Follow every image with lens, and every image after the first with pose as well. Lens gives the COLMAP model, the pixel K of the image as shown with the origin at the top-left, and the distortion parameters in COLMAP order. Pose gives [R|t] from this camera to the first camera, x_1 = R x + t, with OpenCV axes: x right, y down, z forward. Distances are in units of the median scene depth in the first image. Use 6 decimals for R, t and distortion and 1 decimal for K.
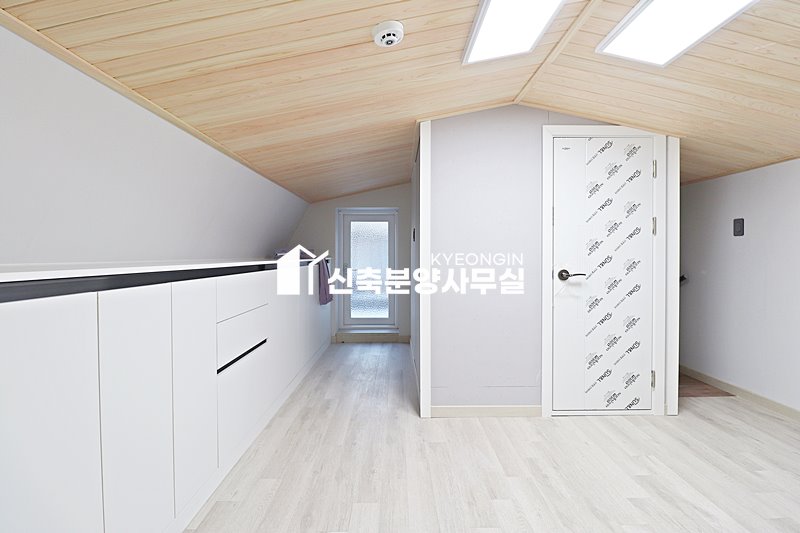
lens RADIAL K [[368.1, 0, 399.8], [0, 368.1, 259.0], [0, 0, 1]] dist [-0.000007, -0.013382]
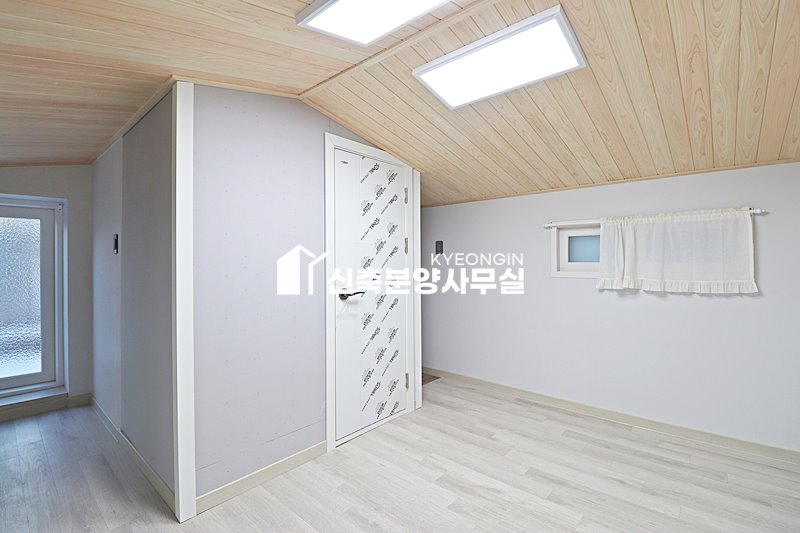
lens RADIAL K [[368.1, 0, 399.8], [0, 368.1, 259.0], [0, 0, 1]] dist [-0.000007, -0.013382]
pose [[0.665771, 0.003237, 0.746149, -0.171583], [0.013133, 0.999785, -0.016056, -0.029883], [-0.746040, 0.020489, 0.665585, 0.256204]]
